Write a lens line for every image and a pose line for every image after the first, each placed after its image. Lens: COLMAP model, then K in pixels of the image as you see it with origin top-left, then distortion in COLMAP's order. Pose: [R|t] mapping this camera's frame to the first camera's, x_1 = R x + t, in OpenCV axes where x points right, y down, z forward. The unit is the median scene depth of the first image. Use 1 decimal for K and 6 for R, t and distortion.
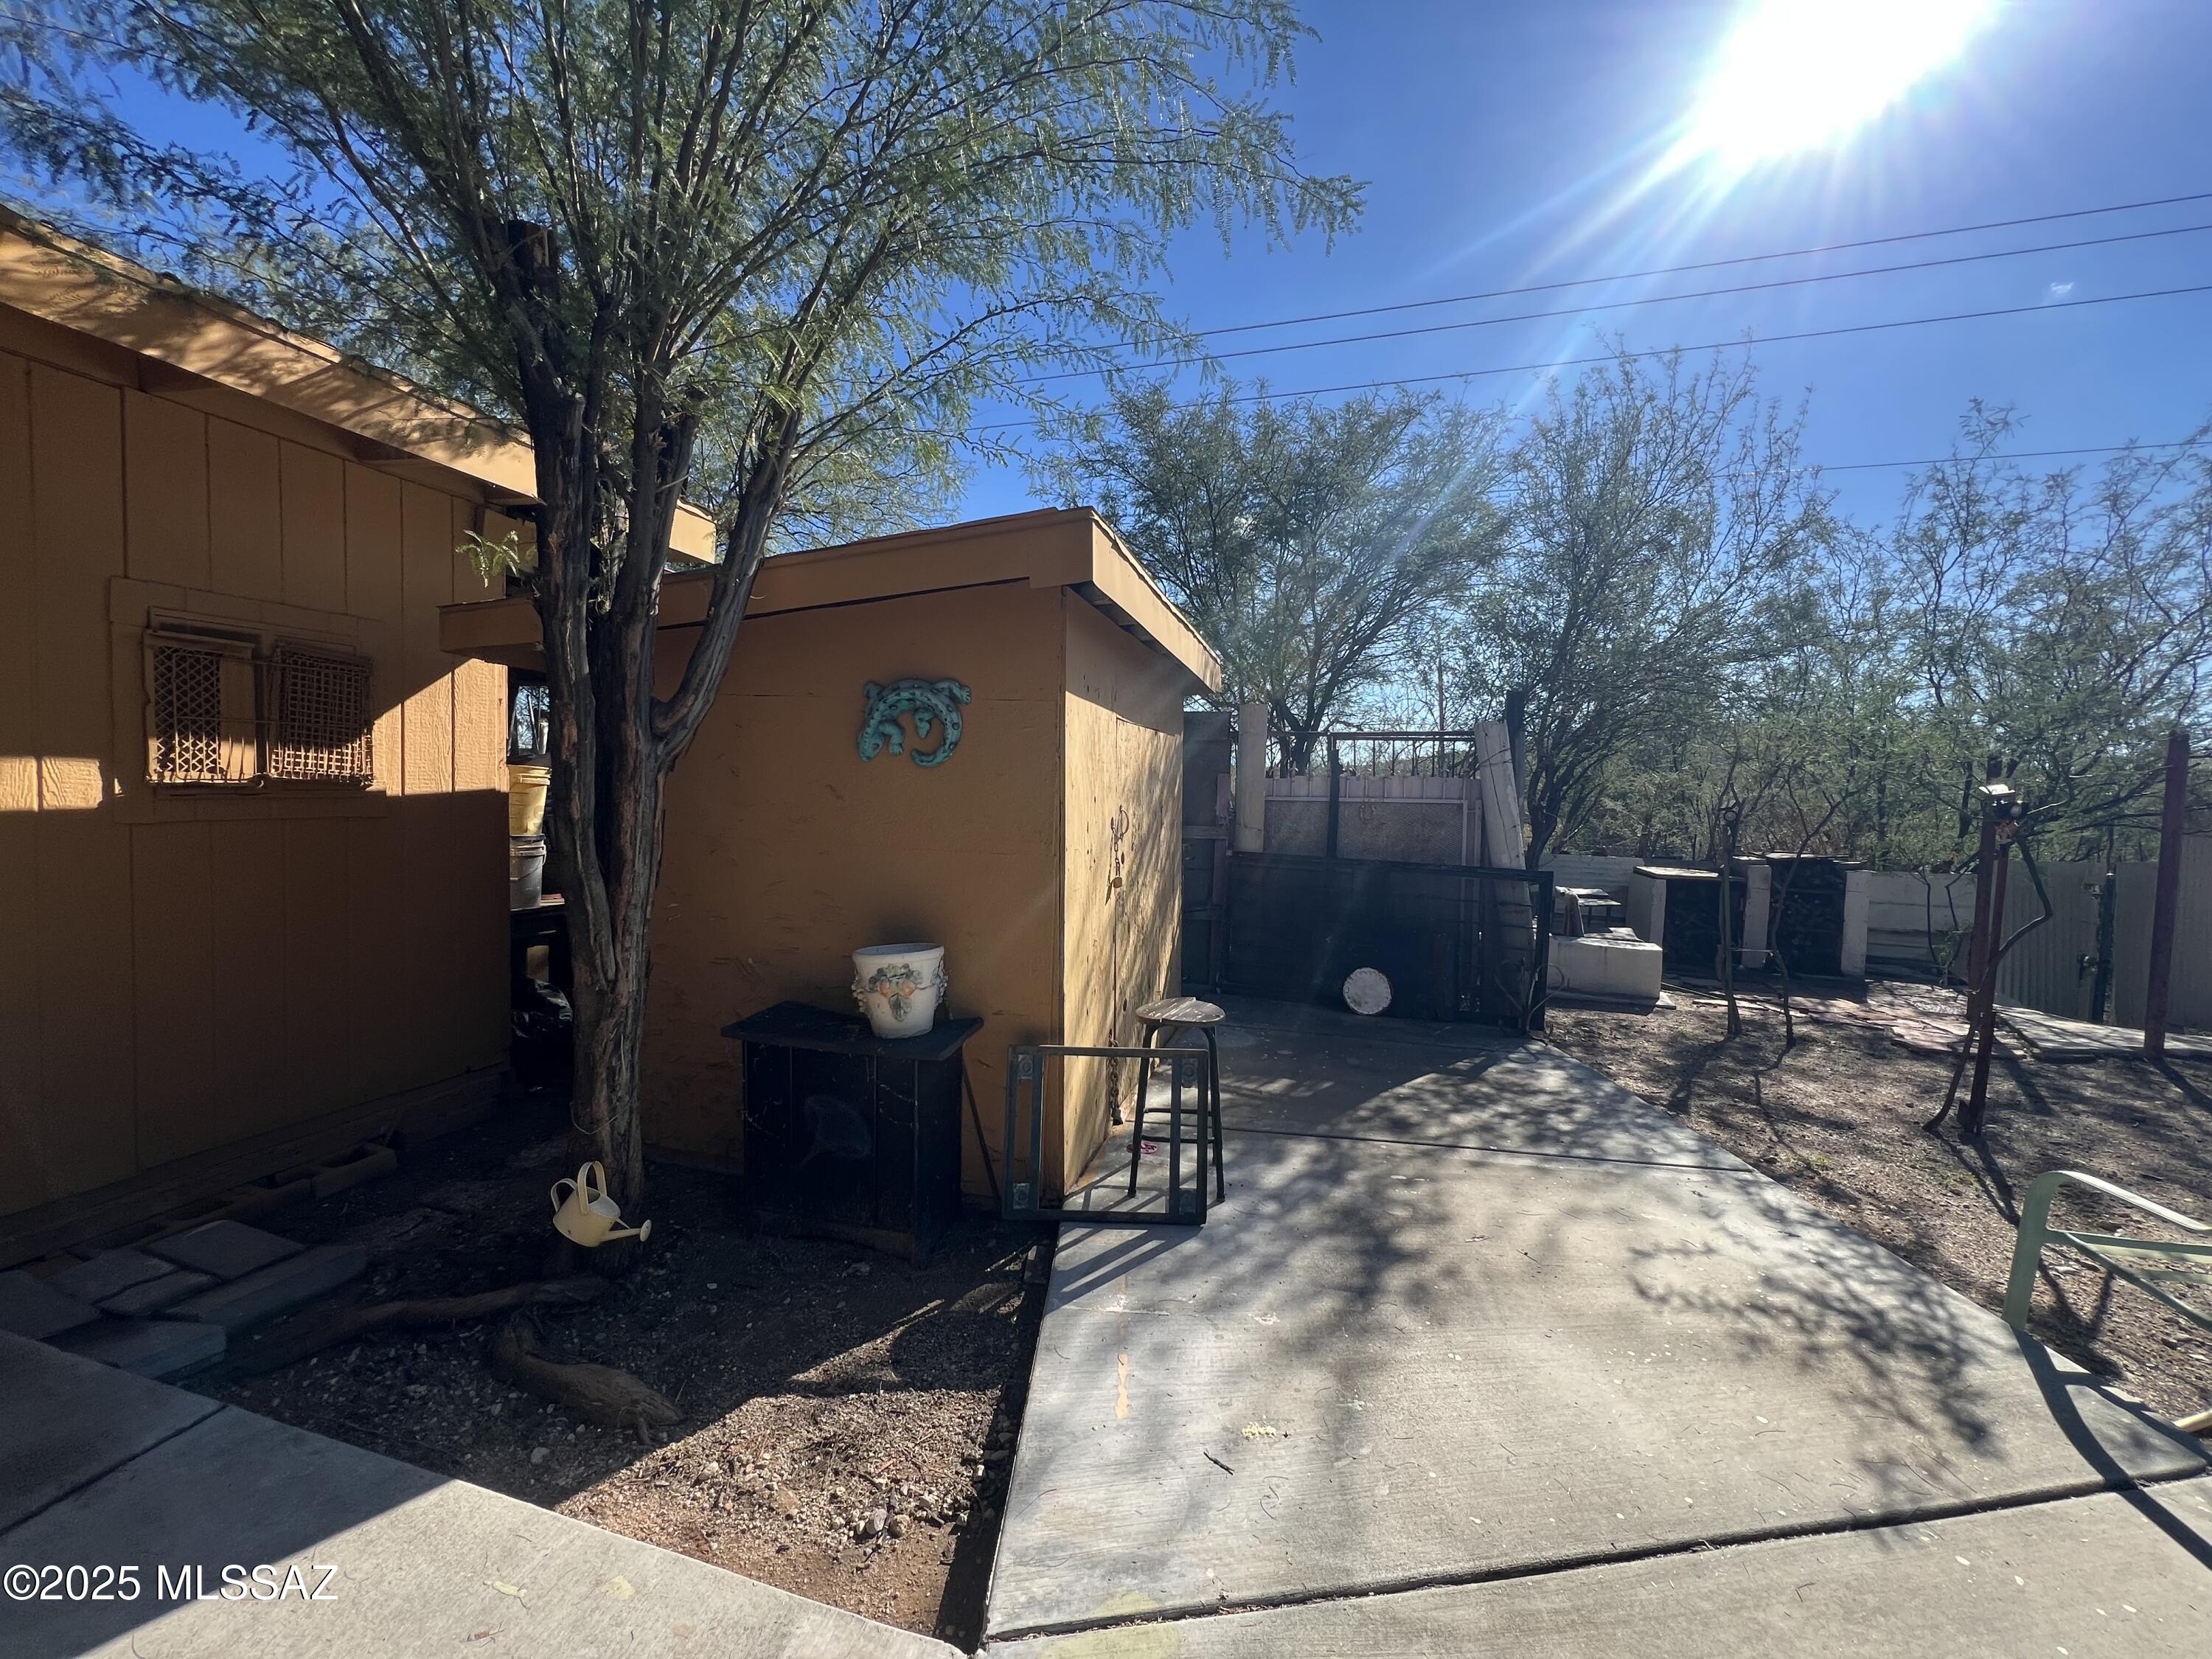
lens RADIAL K [[883.3, 0, 1103.1], [0, 883.3, 837.6], [0, 0, 1]] dist [-0.001543, 0.000566]
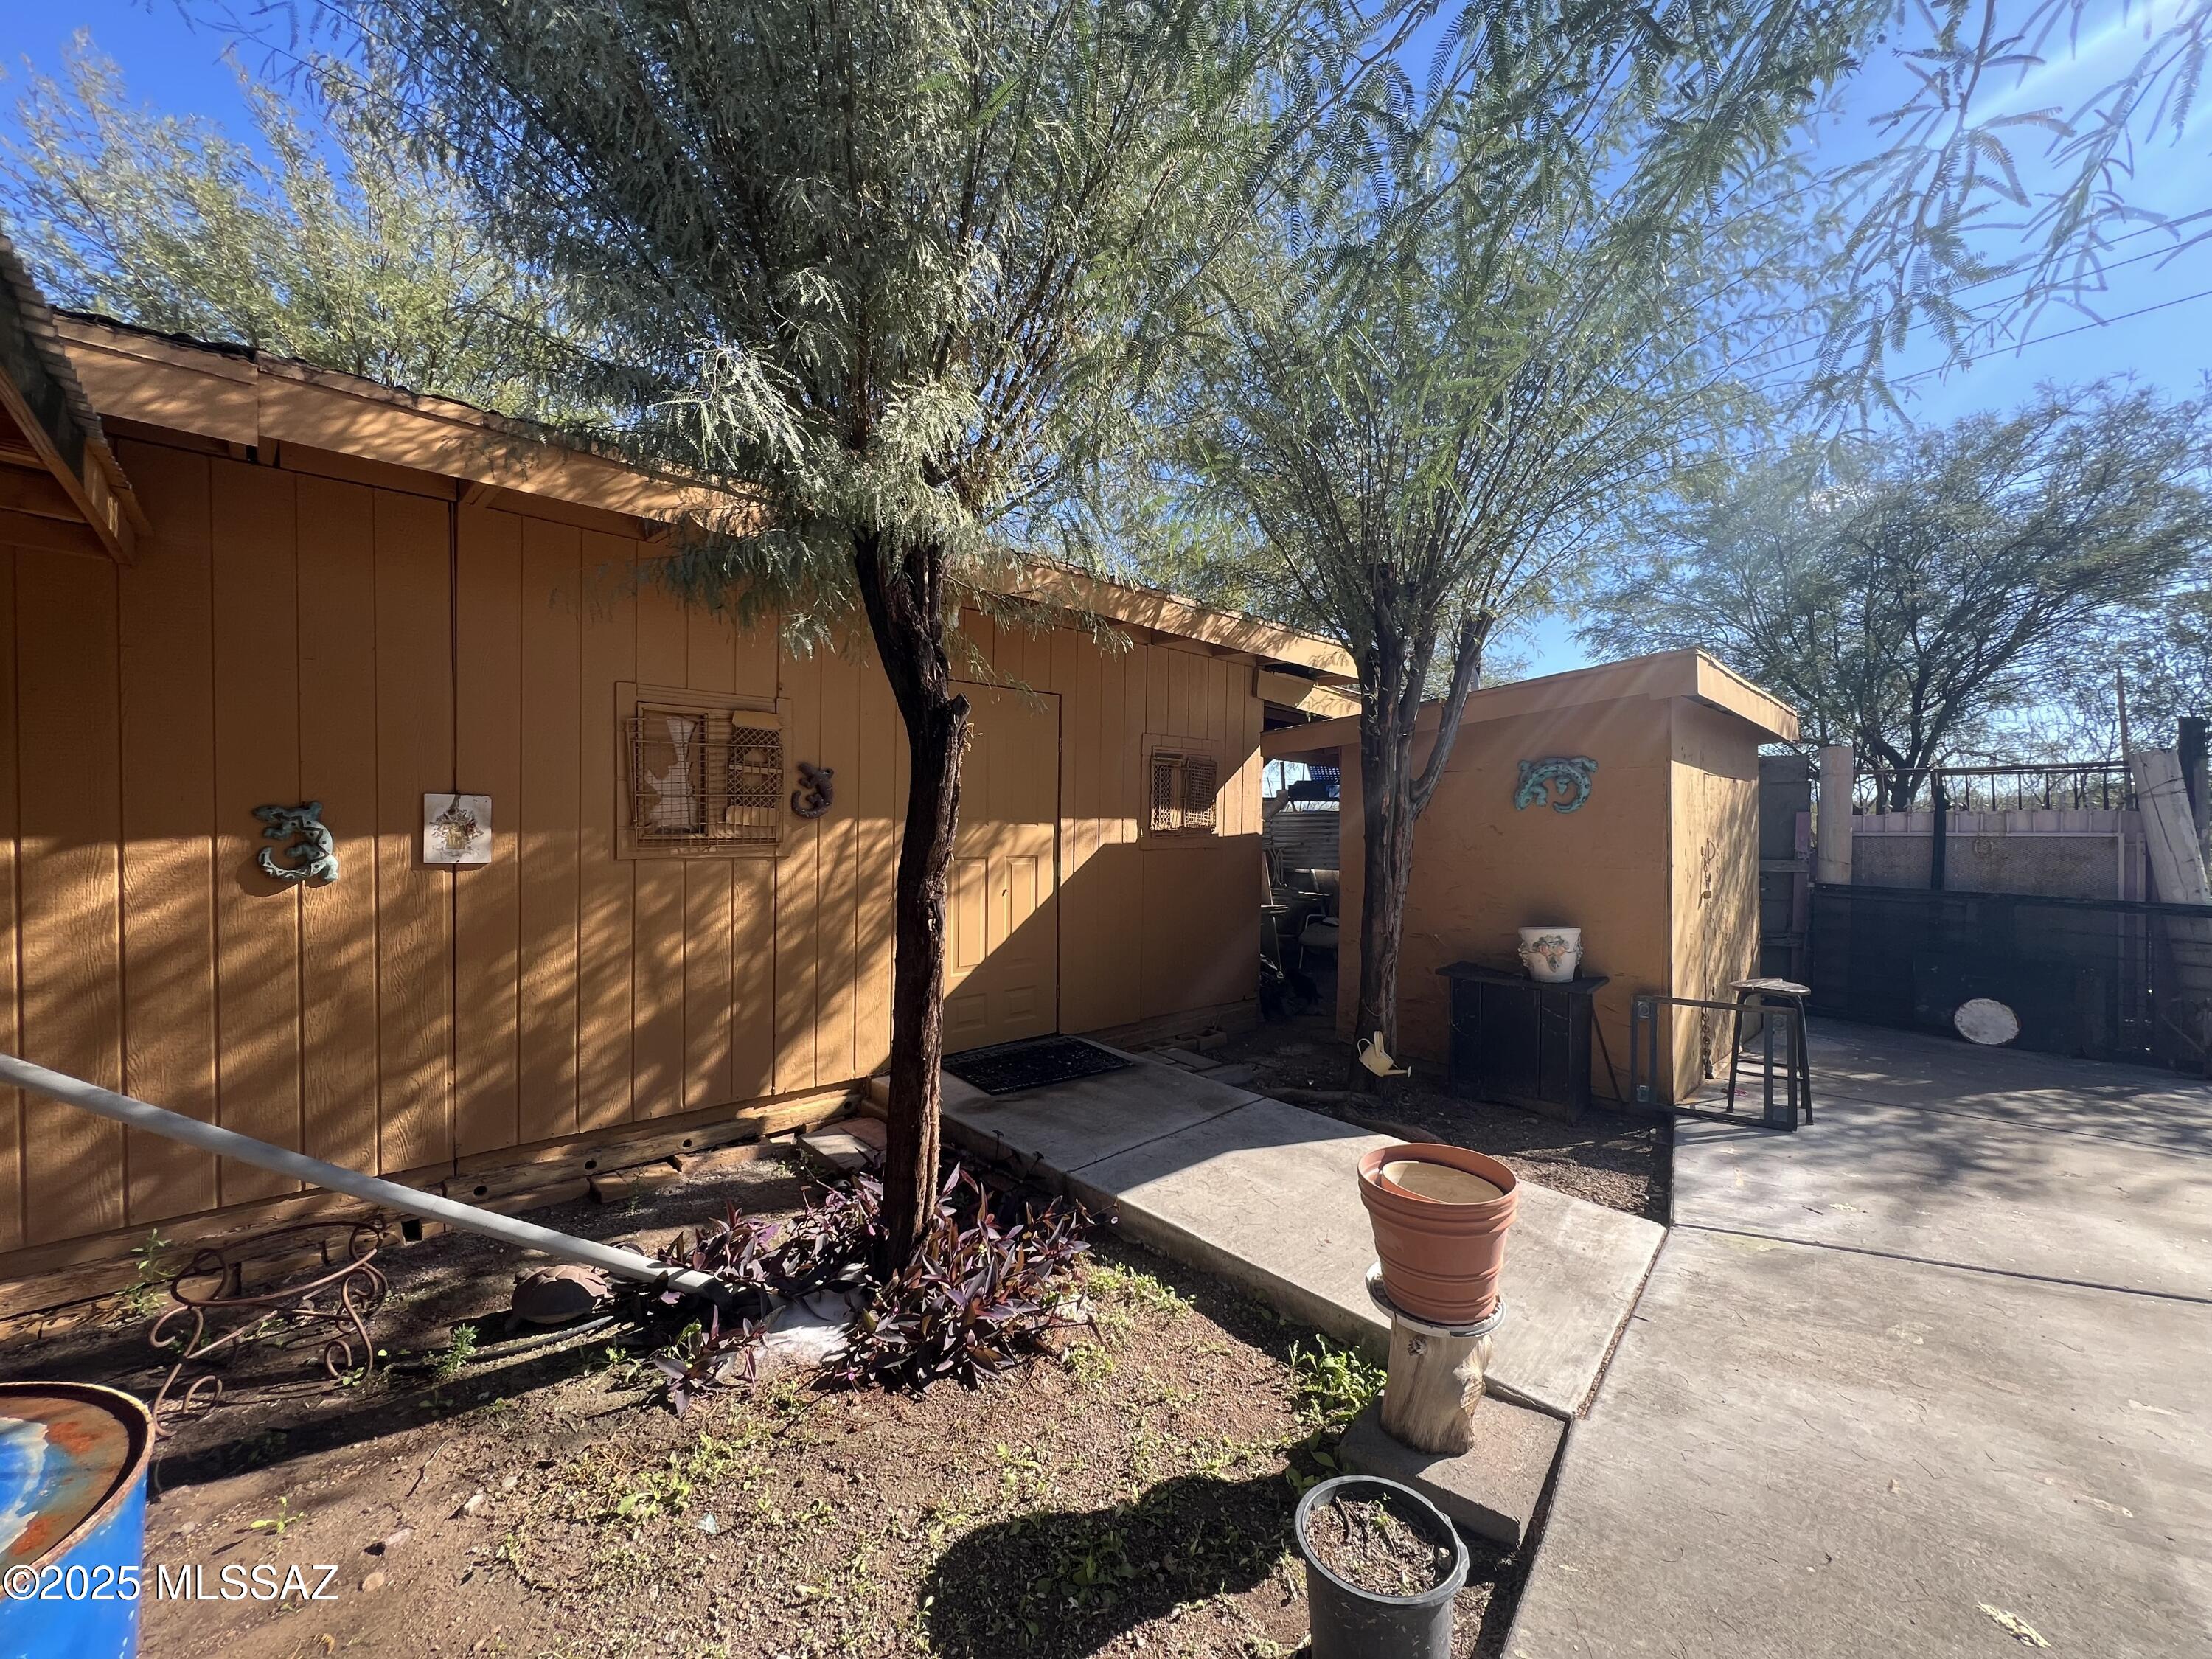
lens RADIAL K [[883.3, 0, 1103.1], [0, 883.3, 837.6], [0, 0, 1]] dist [-0.001543, 0.000566]
pose [[0.861632, -0.010895, -0.507417, -0.112344], [-0.016186, 0.998671, -0.048929, 0.053323], [0.507276, 0.050372, 0.860310, -0.759089]]
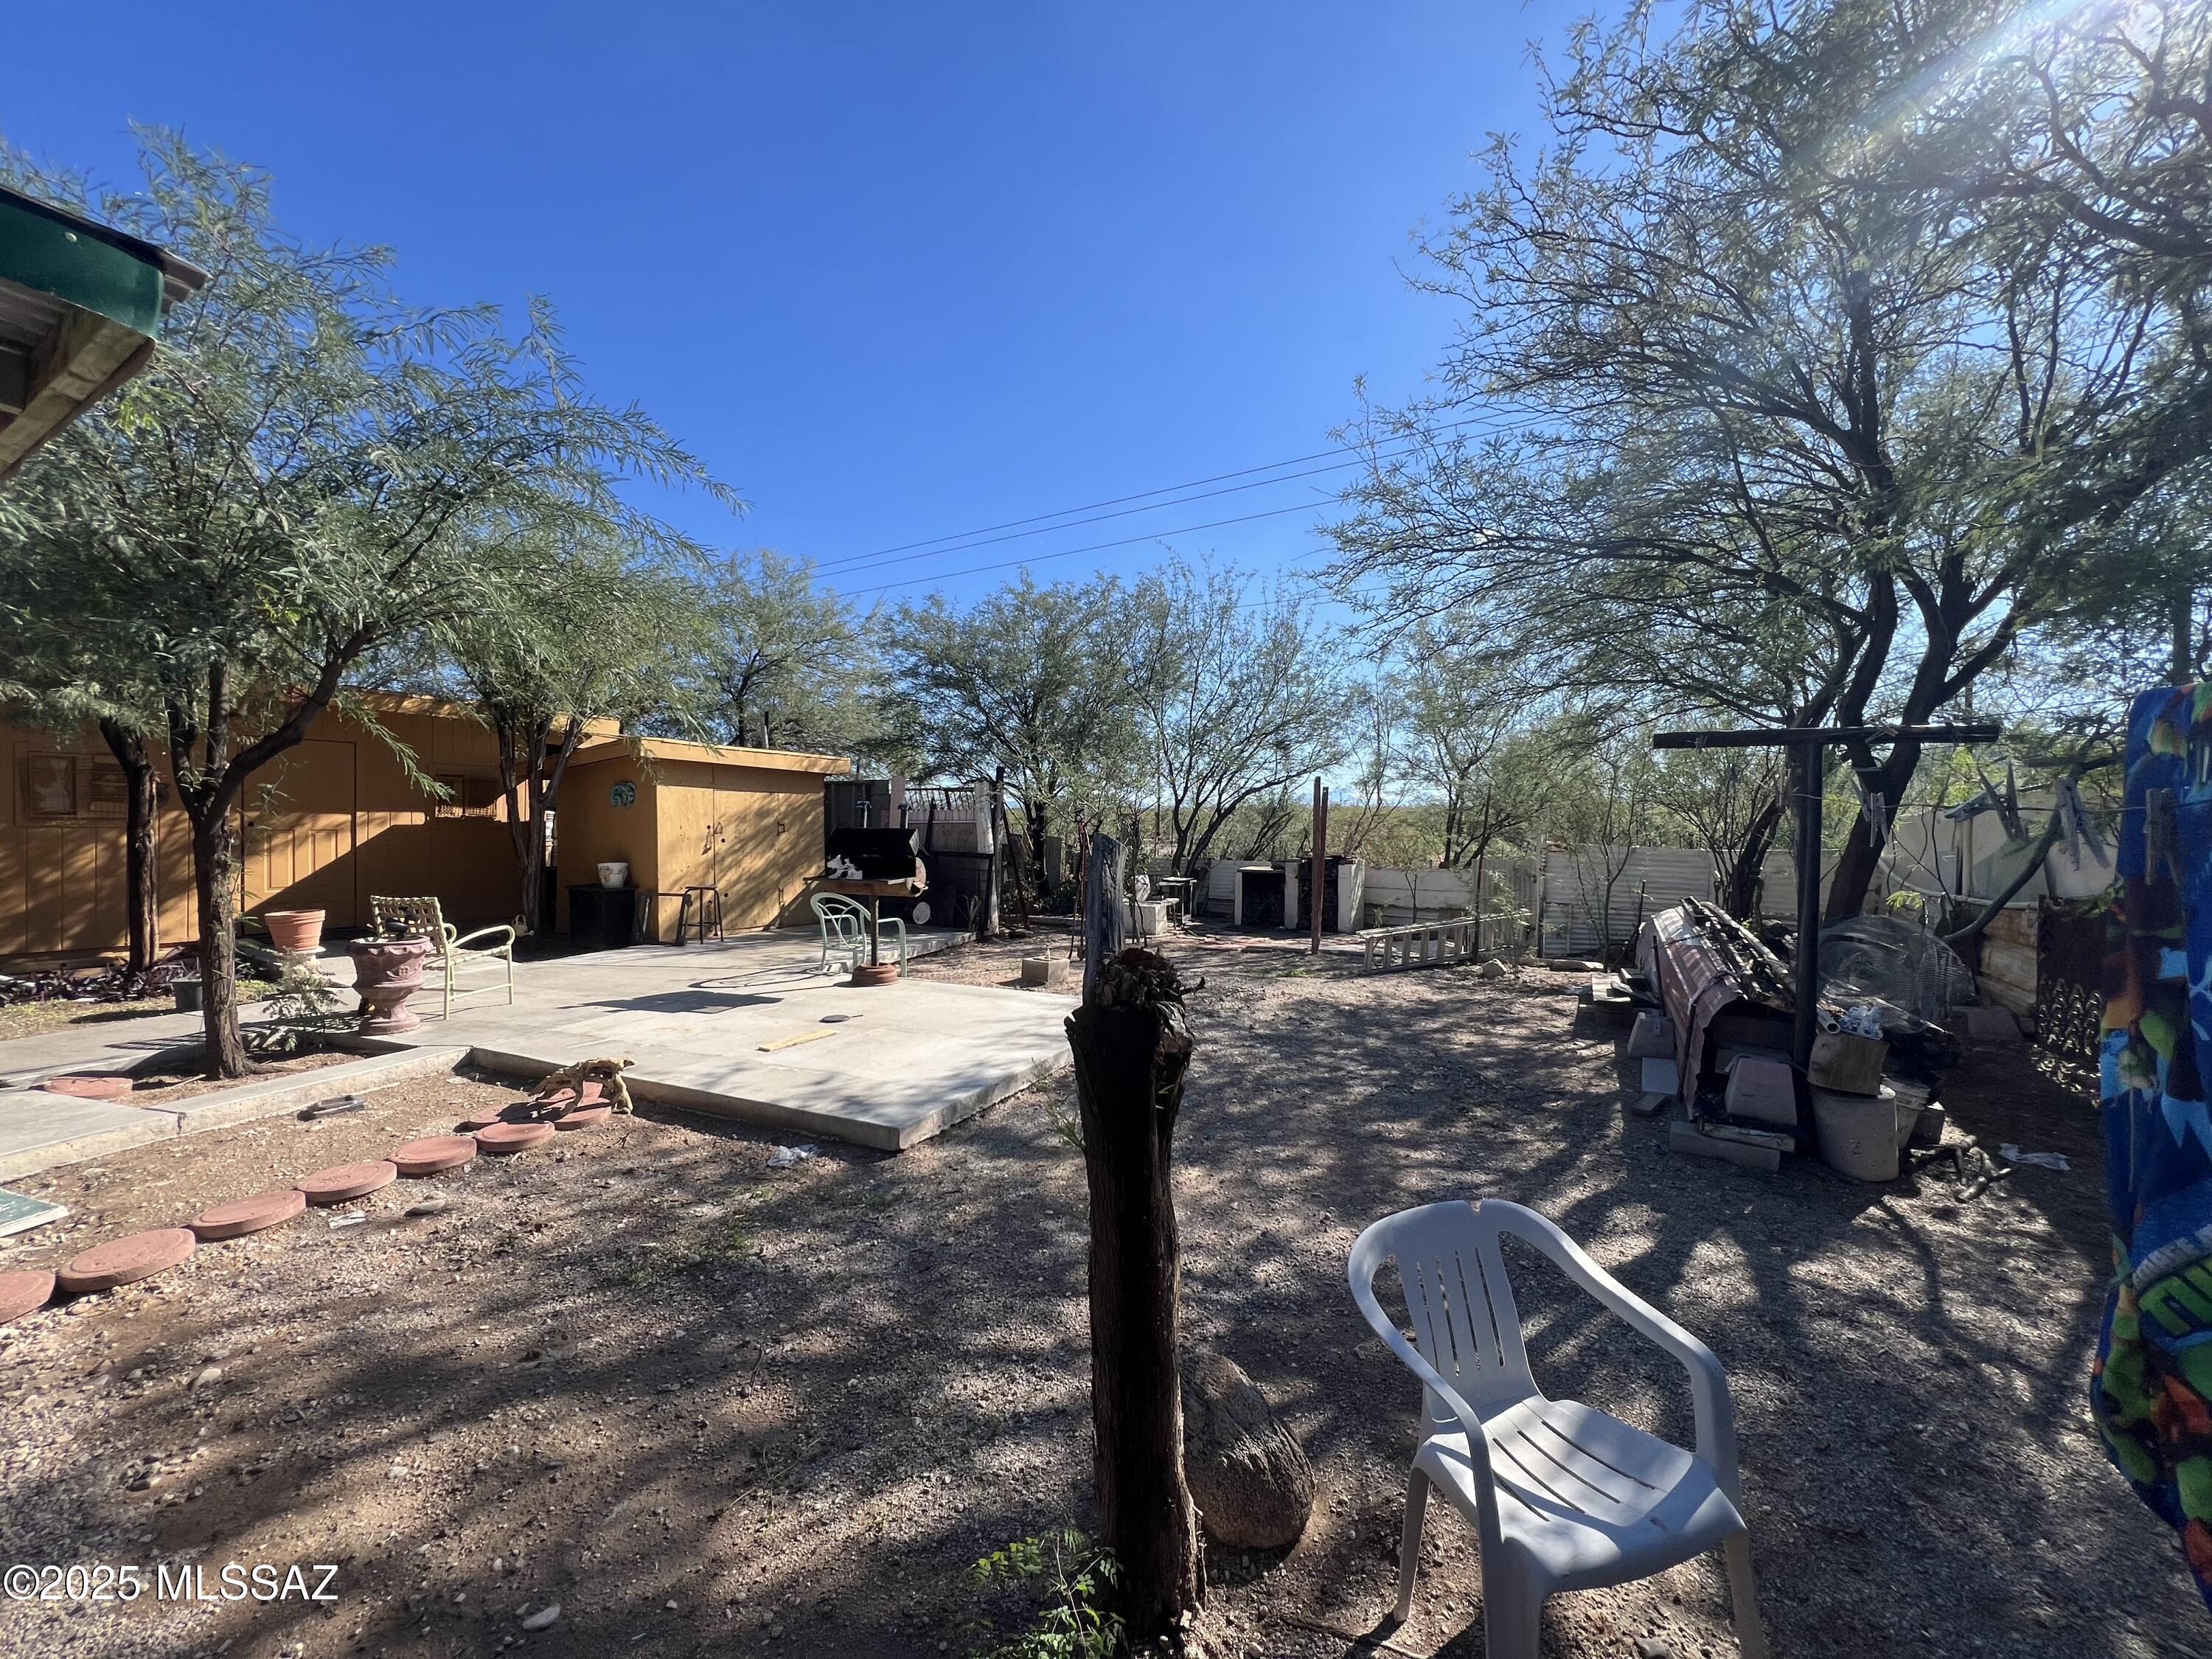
lens RADIAL K [[883.3, 0, 1103.1], [0, 883.3, 837.6], [0, 0, 1]] dist [-0.001543, 0.000566]
pose [[0.975013, -0.015606, -0.221601, 2.303782], [0.005781, 0.998974, -0.044917, 0.188705], [0.222074, 0.042514, 0.974102, -1.851126]]
